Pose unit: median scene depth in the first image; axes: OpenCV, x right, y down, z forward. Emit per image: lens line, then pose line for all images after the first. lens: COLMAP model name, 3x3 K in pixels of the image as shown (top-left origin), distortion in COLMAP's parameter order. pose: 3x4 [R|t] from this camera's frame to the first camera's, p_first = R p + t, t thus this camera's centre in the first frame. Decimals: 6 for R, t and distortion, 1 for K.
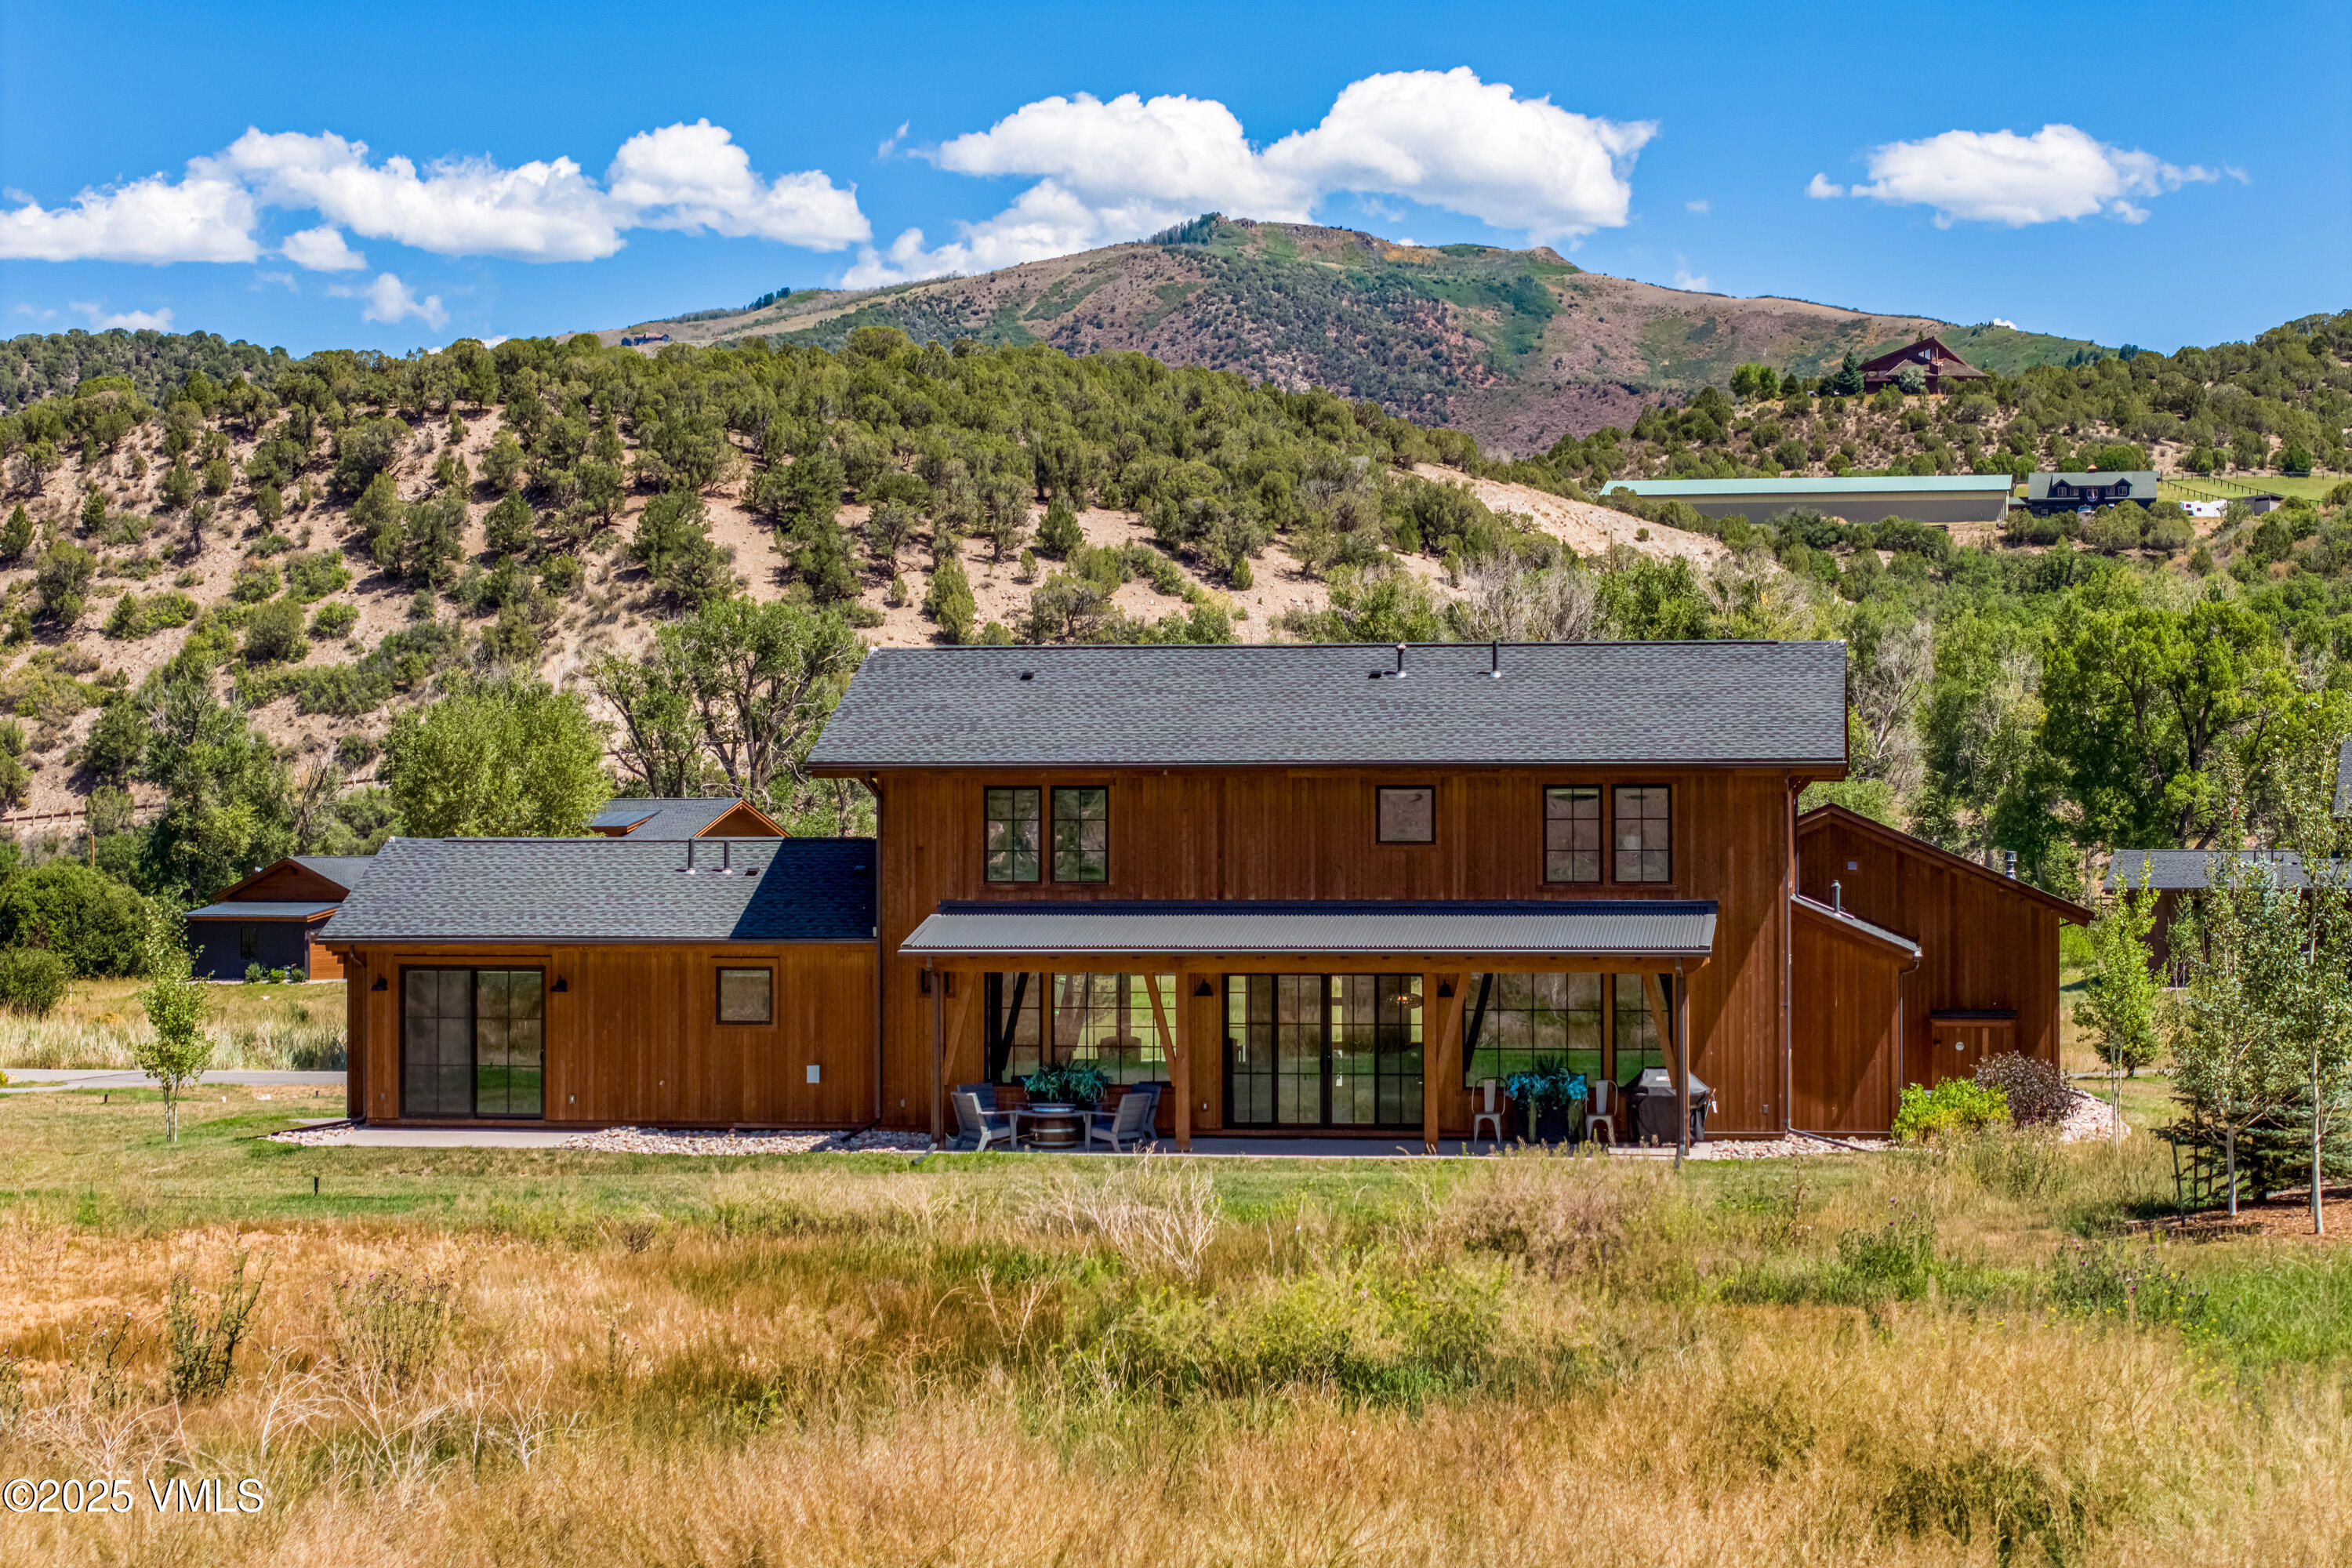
lens RADIAL K [[4902.9, 0, 1172.6], [0, 4902.9, 682.8], [0, 0, 1]] dist [-0.089664, 0.189618]
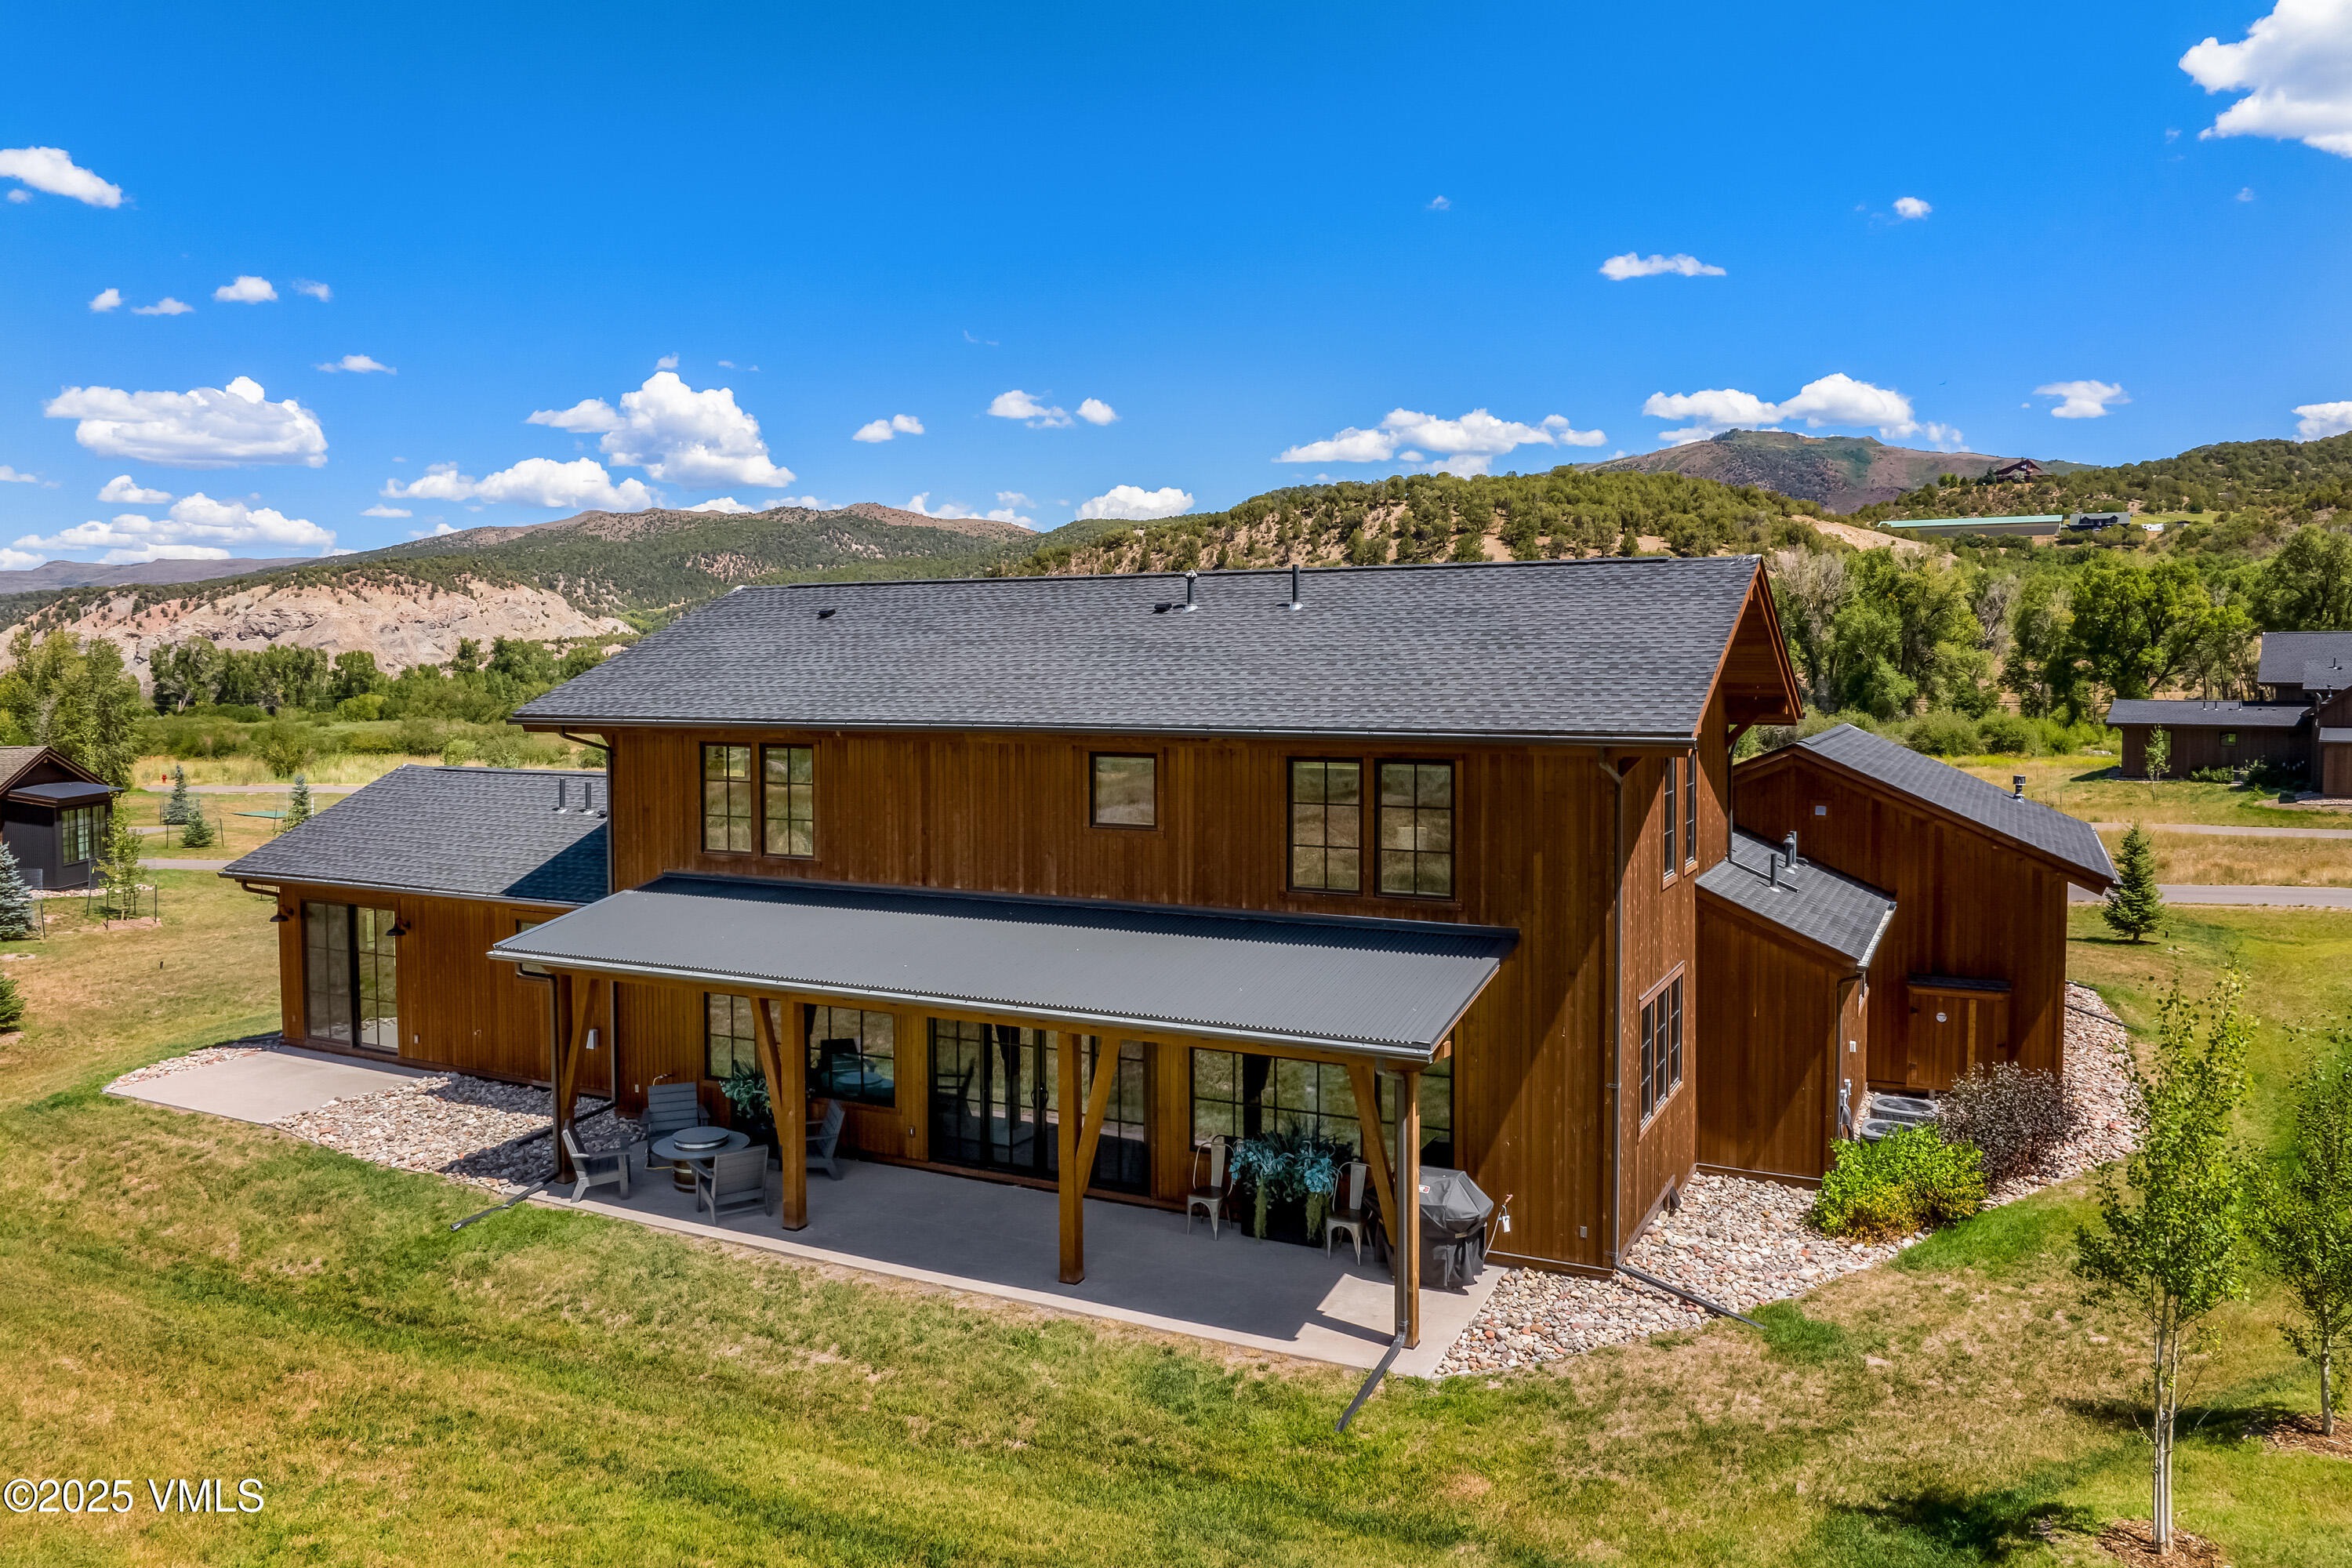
lens RADIAL K [[1675.0, 0, 1187.6], [0, 1675.0, 740.8], [0, 0, 1]] dist [-0.039633, 0.002033]
pose [[0.950708, 0.011357, -0.309879, 0.025412], [0.012917, 0.997011, 0.076170, -0.000134], [0.309818, -0.076418, 0.947720, 0.138704]]
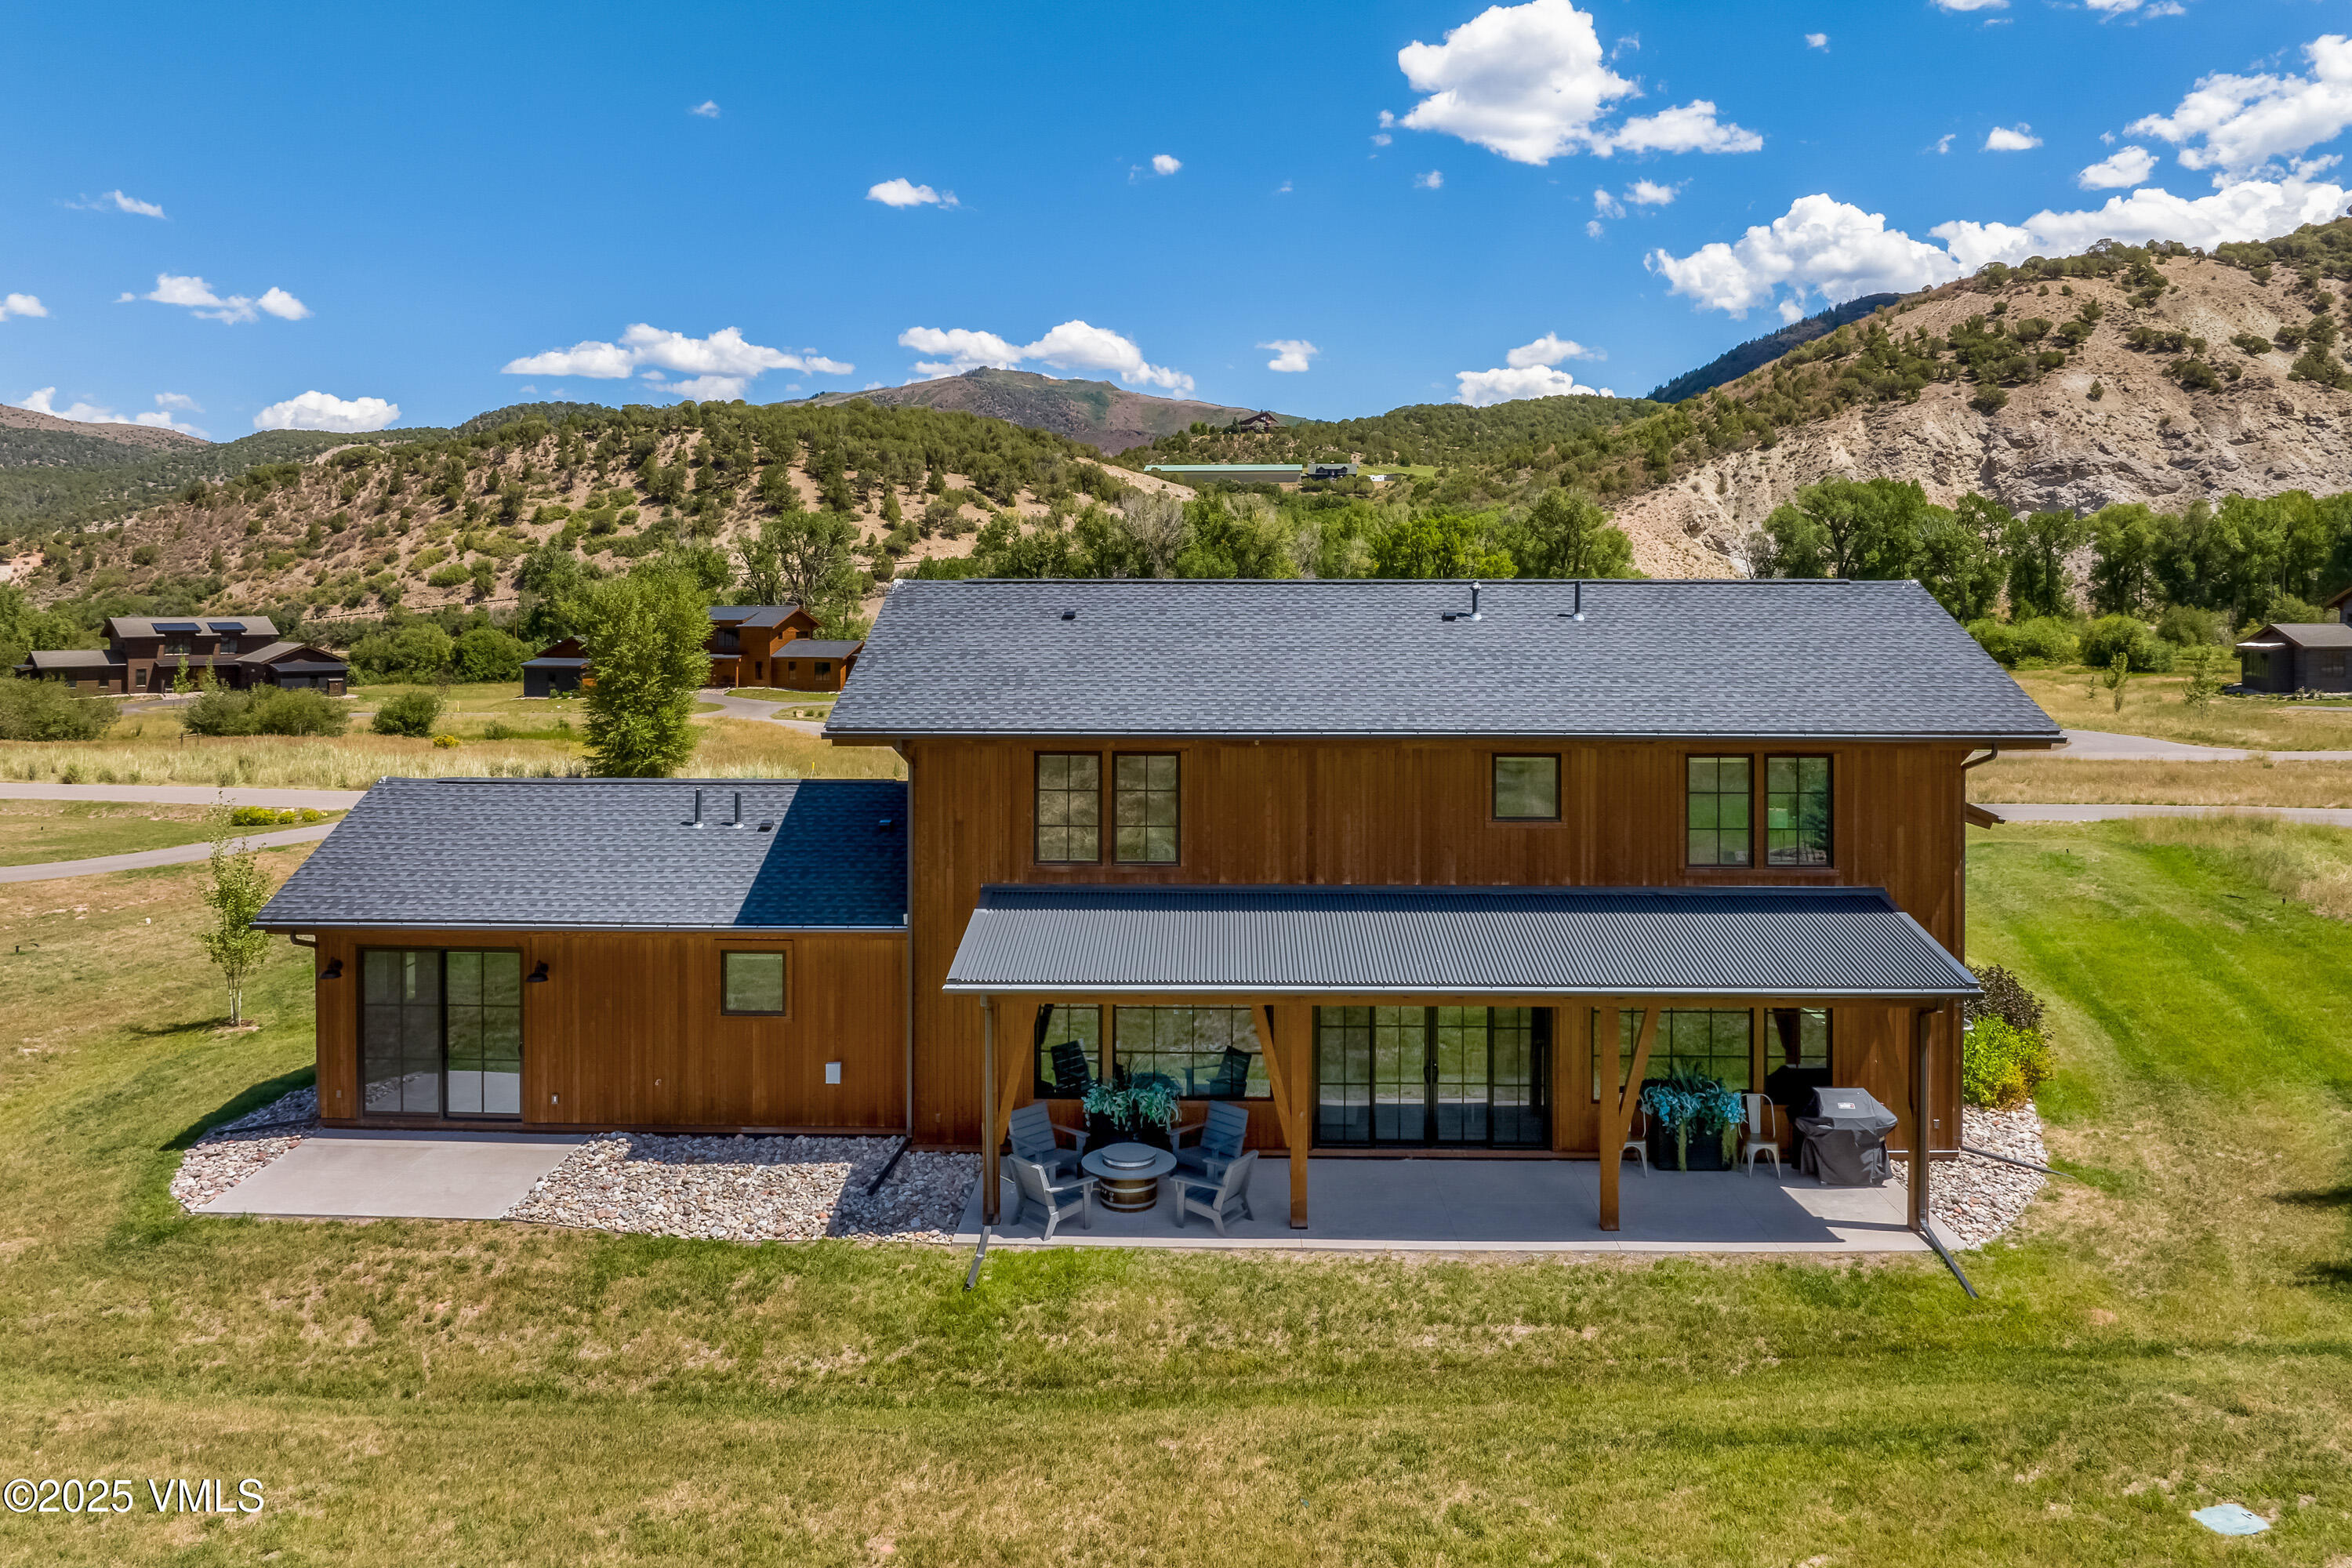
lens RADIAL K [[1725.8, 0, 1189.1], [0, 1725.8, 585.5], [0, 0, 1]] dist [-0.036430, -0.003607]
pose [[0.991527, 0.001870, 0.129891, -0.009491], [-0.005376, 0.999630, 0.026651, -0.003053], [-0.129793, -0.027123, 0.991170, 0.129939]]
